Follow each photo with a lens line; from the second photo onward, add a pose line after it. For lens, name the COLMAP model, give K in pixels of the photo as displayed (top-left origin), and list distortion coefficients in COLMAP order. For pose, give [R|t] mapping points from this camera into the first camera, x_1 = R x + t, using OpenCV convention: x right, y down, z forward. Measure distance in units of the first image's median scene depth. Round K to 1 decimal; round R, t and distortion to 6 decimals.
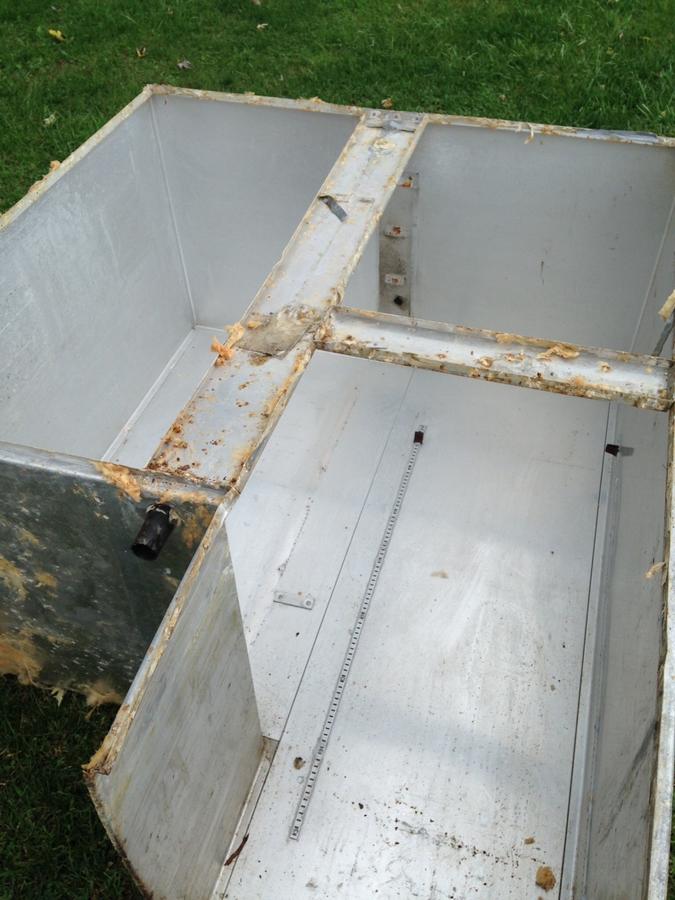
lens RADIAL K [[851.7, 0, 335.2], [0, 851.7, 449.1], [0, 0, 1]] dist [0.087253, 0.000000]
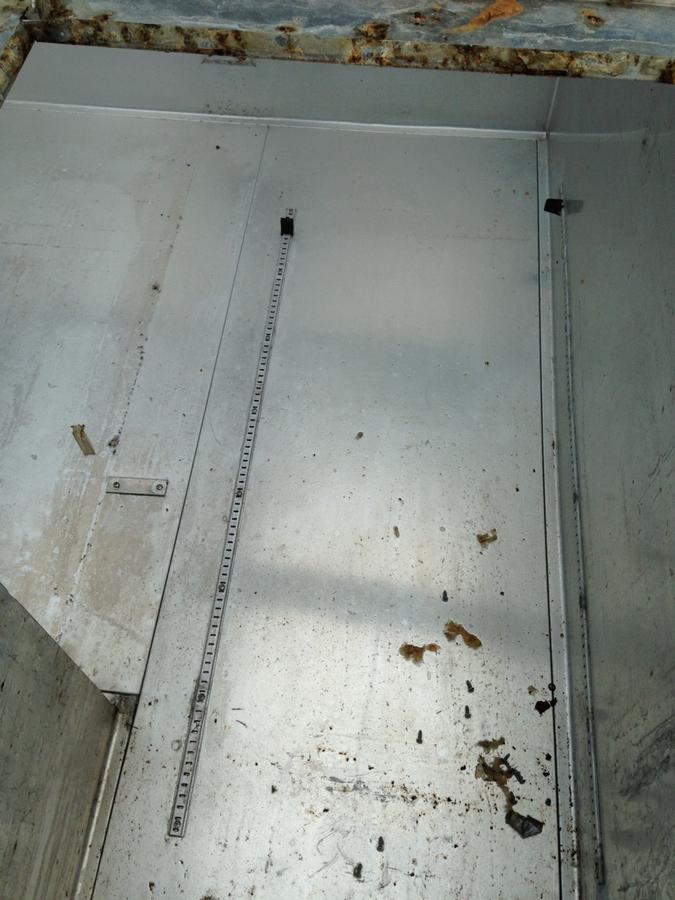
lens RADIAL K [[851.7, 0, 341.7], [0, 851.7, 457.2], [0, 0, 1]] dist [0.087253, 0.000000]
pose [[0.982147, -0.152538, 0.110092, 0.048635], [0.125412, 0.967133, 0.221189, 0.026271], [-0.140213, -0.203433, 0.968997, 0.368502]]
